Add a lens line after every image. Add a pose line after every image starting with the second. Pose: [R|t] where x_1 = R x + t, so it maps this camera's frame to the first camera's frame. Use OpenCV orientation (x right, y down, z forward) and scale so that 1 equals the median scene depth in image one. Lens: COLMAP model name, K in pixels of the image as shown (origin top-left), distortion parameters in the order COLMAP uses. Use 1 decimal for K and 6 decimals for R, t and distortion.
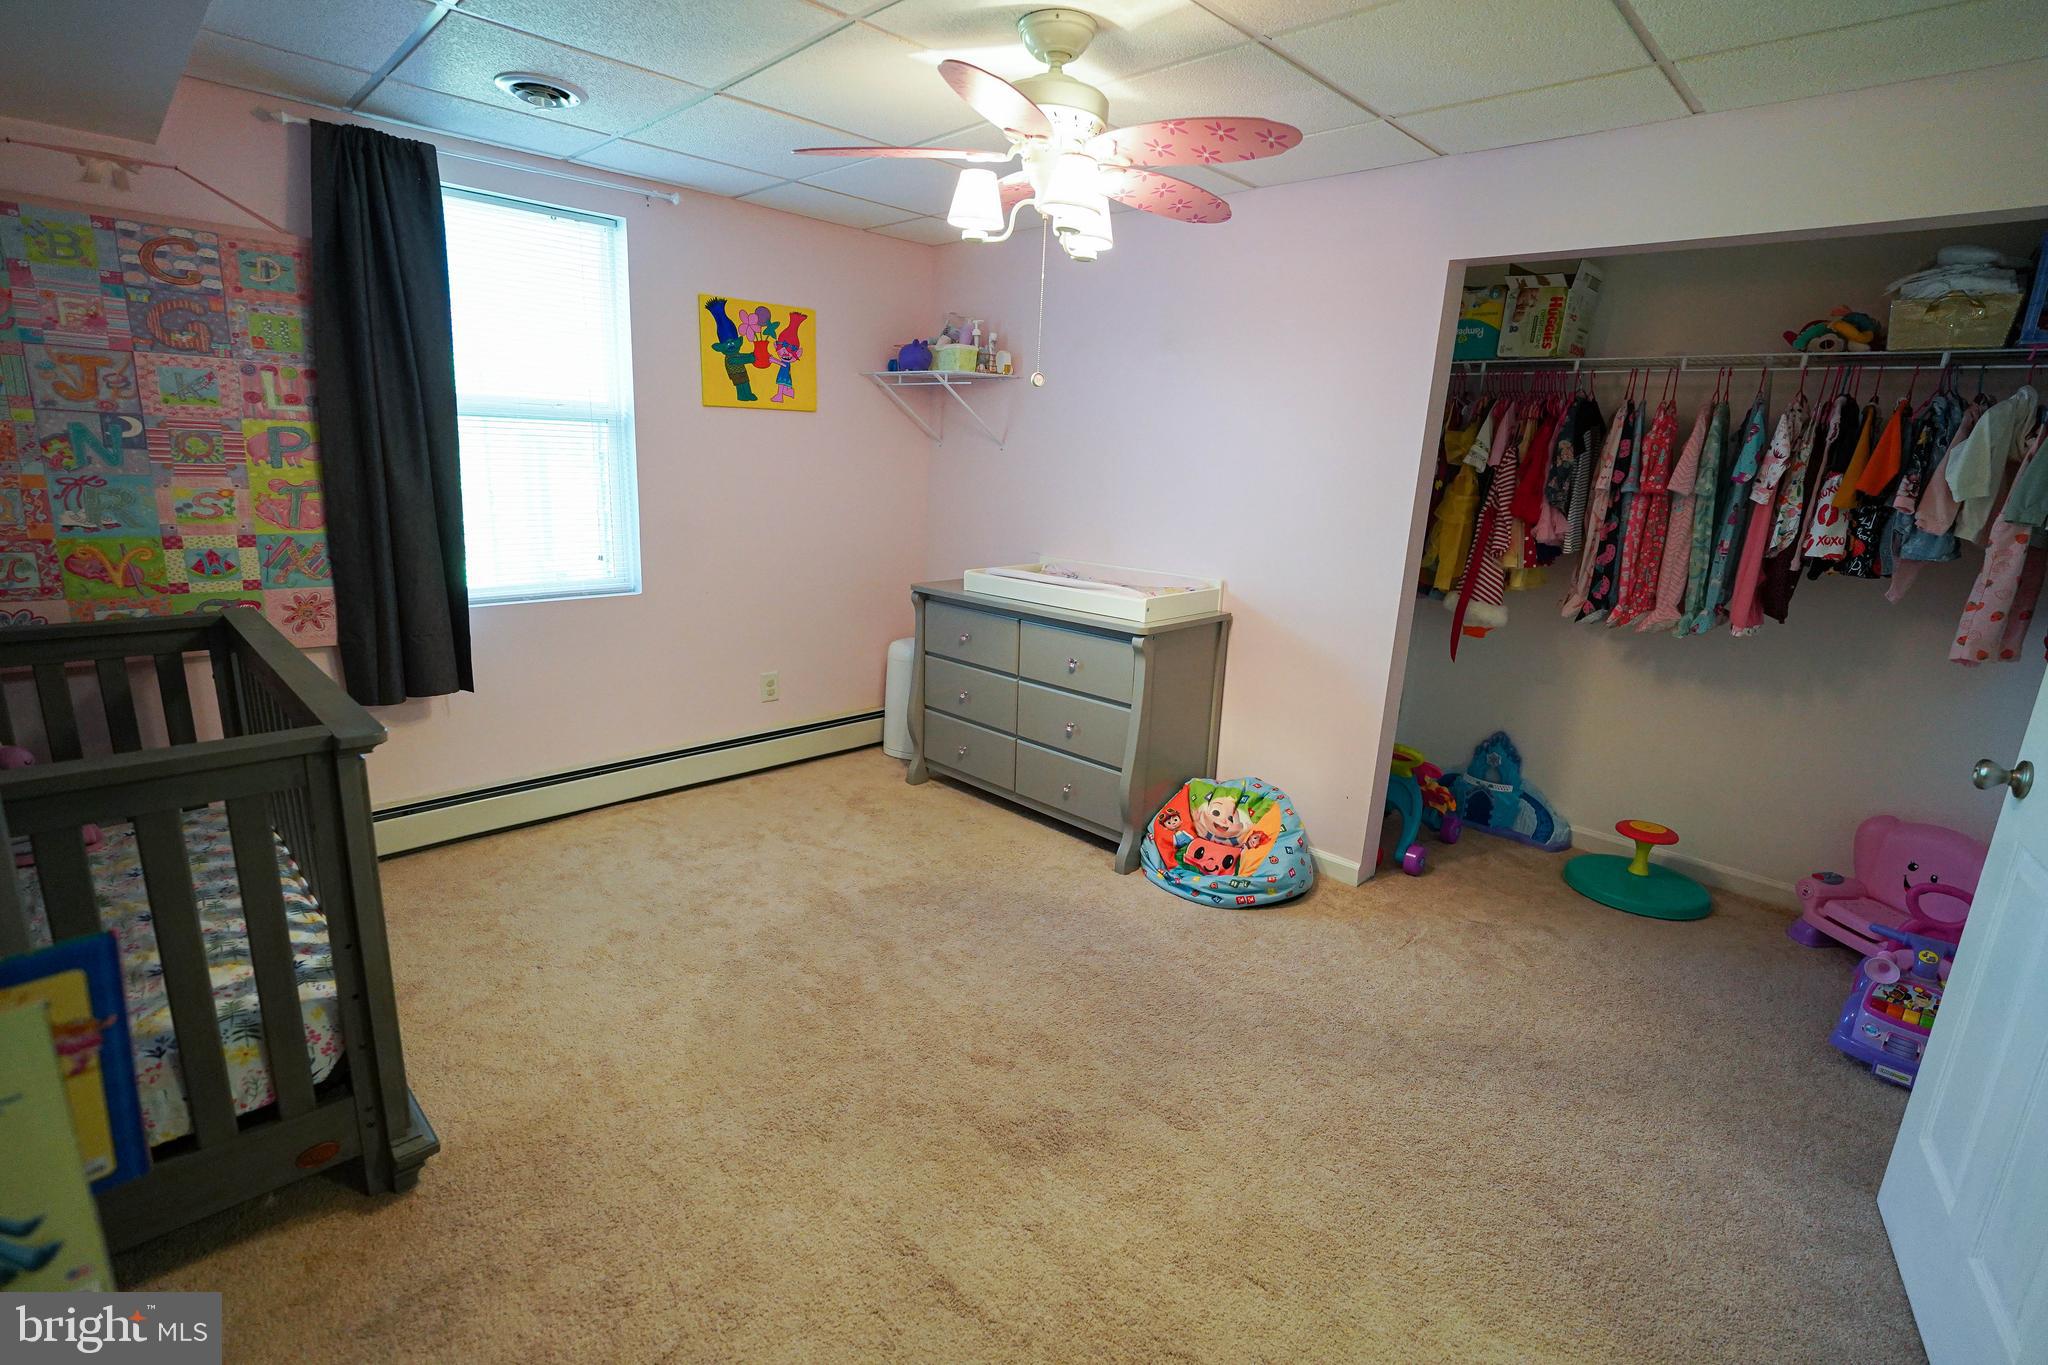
lens RADIAL K [[940.1, 0, 1024.0], [0, 940.1, 682.5], [0, 0, 1]] dist [-0.014720, 0.001020]
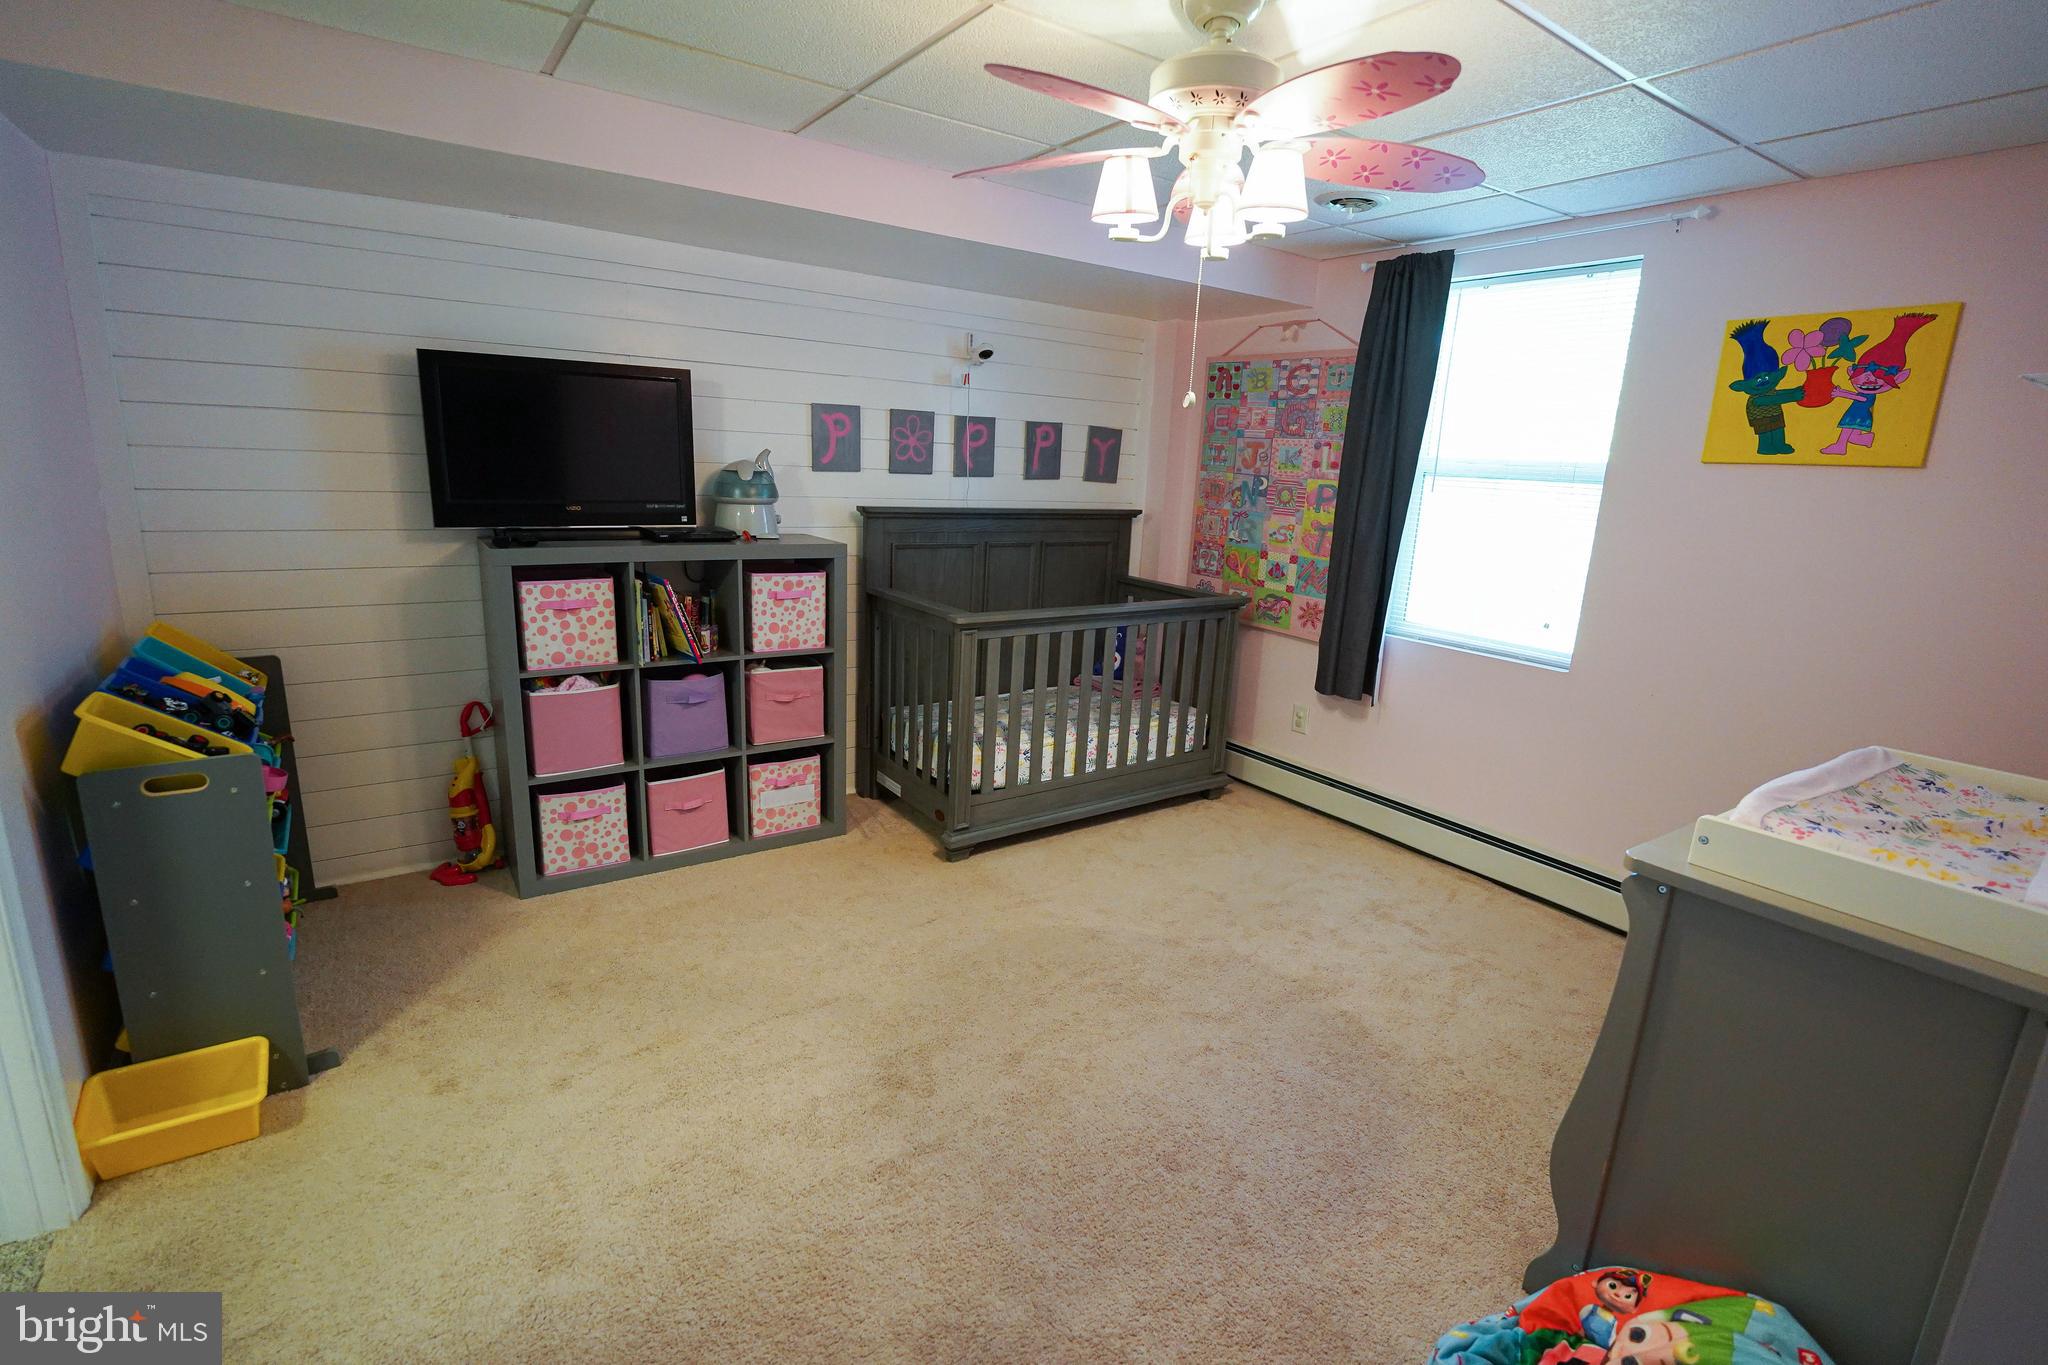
lens RADIAL K [[940.1, 0, 1024.0], [0, 940.1, 682.5], [0, 0, 1]] dist [-0.014720, 0.001020]
pose [[-0.176875, 0.180248, -0.967588, 0.707534], [-0.289467, 0.930082, 0.226176, -0.178059], [0.940704, 0.320089, -0.112332, 0.798566]]
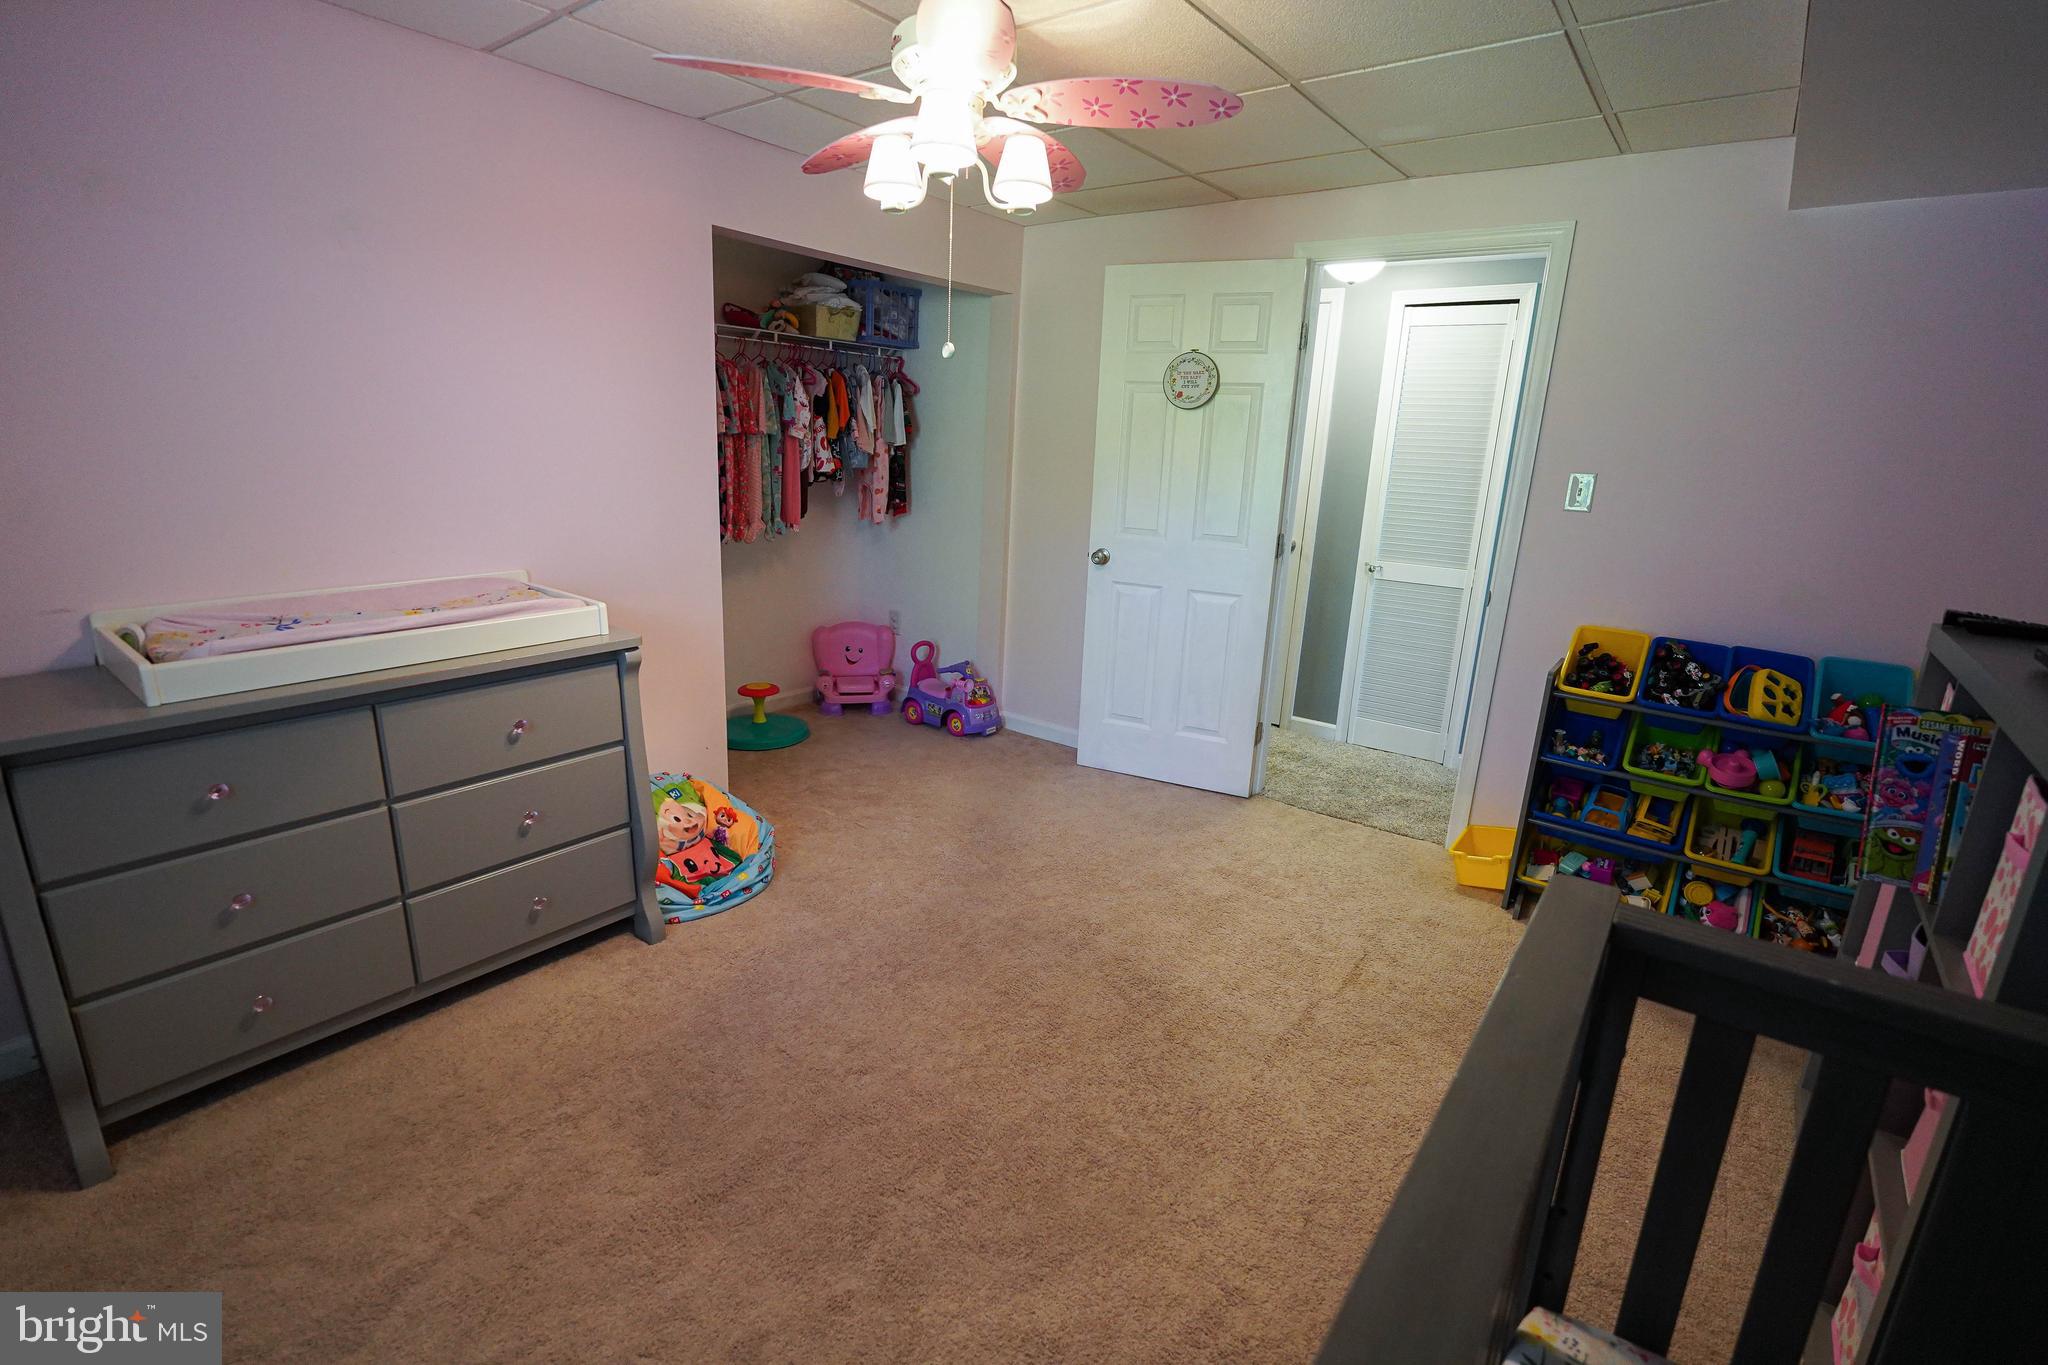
lens RADIAL K [[930.7, 0, 1024.0], [0, 930.7, 682.5], [0, 0, 1]] dist [-0.012893, 0.000039]
pose [[-0.117431, -0.298160, 0.947265, -0.726615], [0.197592, 0.927778, 0.316522, -0.224687], [-0.973225, 0.224342, -0.050035, 0.802941]]
